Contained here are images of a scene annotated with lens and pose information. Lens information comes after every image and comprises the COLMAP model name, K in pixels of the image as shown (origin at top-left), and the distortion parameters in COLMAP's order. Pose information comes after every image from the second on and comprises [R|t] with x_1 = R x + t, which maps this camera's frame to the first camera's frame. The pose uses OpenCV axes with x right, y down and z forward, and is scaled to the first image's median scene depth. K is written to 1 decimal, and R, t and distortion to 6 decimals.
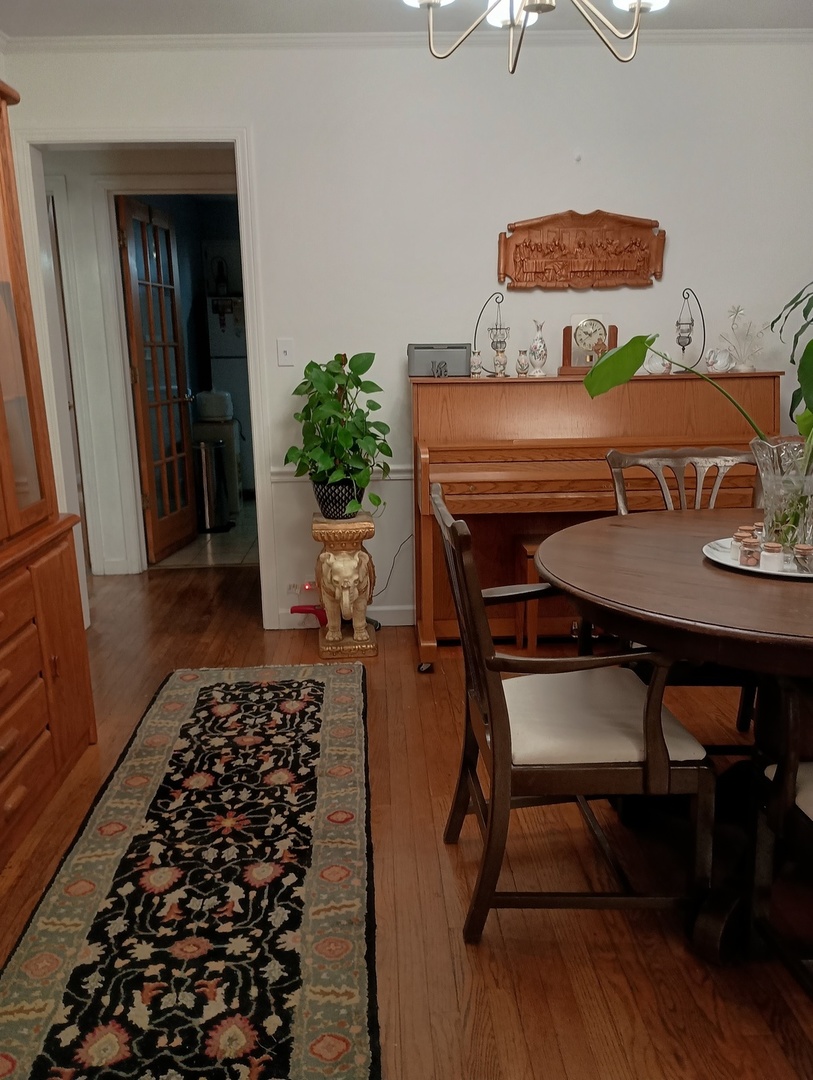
lens RADIAL K [[907.6, 0, 403.5], [0, 907.6, 542.8], [0, 0, 1]] dist [0.058737, -0.090040]
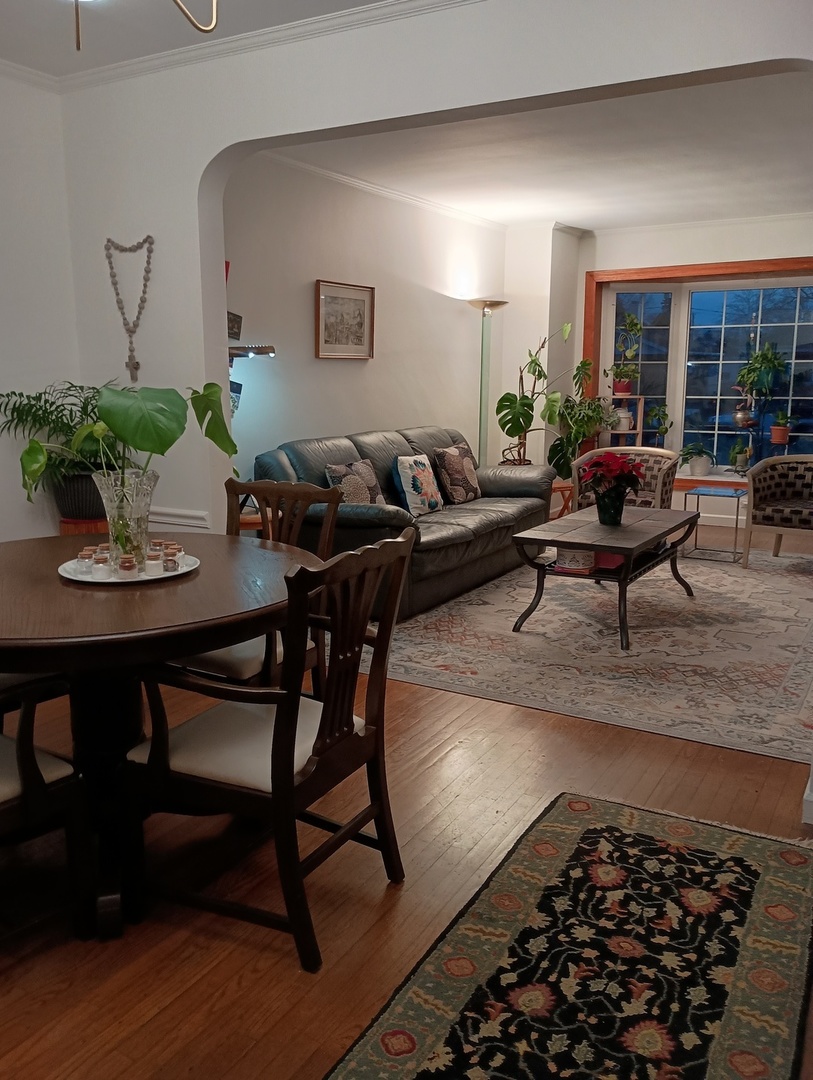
lens RADIAL K [[907.6, 0, 403.5], [0, 907.6, 542.8], [0, 0, 1]] dist [0.058737, -0.090040]
pose [[-0.851164, -0.086741, 0.517683, -0.482725], [0.126172, 0.923525, 0.362192, -0.383367], [-0.509509, 0.373602, -0.775127, 1.643473]]
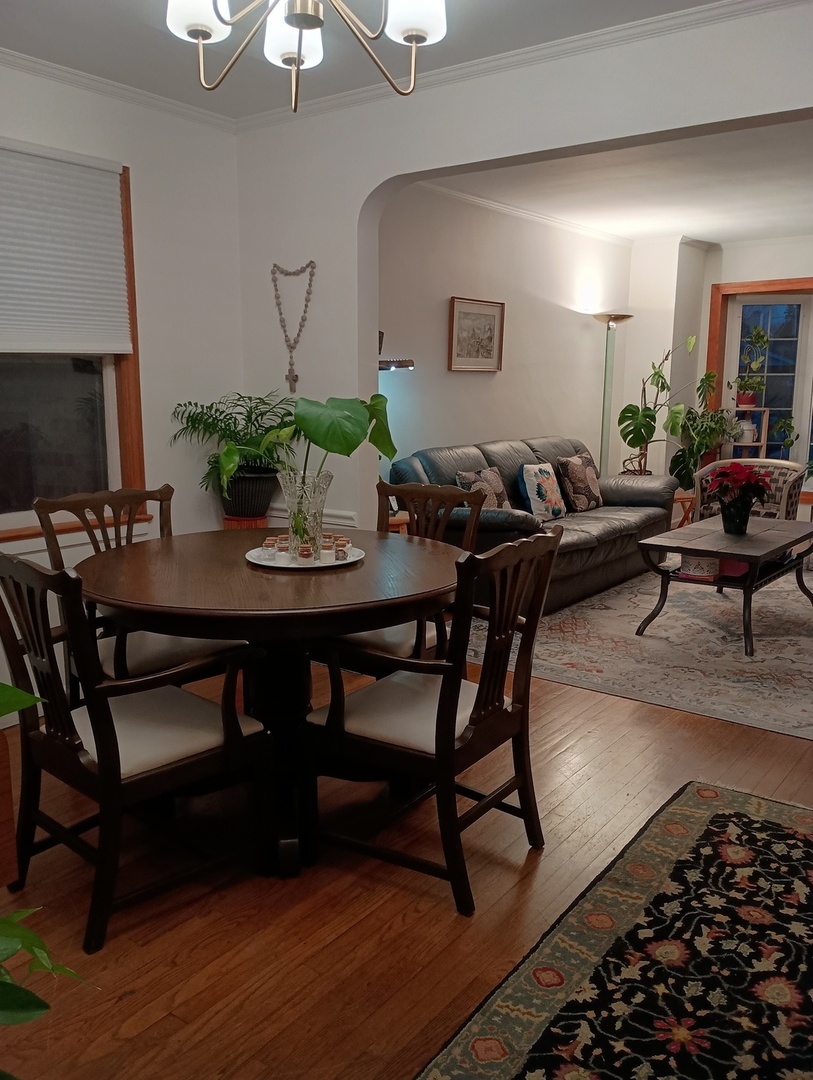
lens RADIAL K [[907.6, 0, 403.5], [0, 907.6, 542.8], [0, 0, 1]] dist [0.058737, -0.090040]
pose [[-0.784422, -0.099642, 0.612172, -0.502657], [0.143841, 0.930874, 0.335832, -0.416572], [-0.603318, 0.351489, -0.715865, 1.779663]]
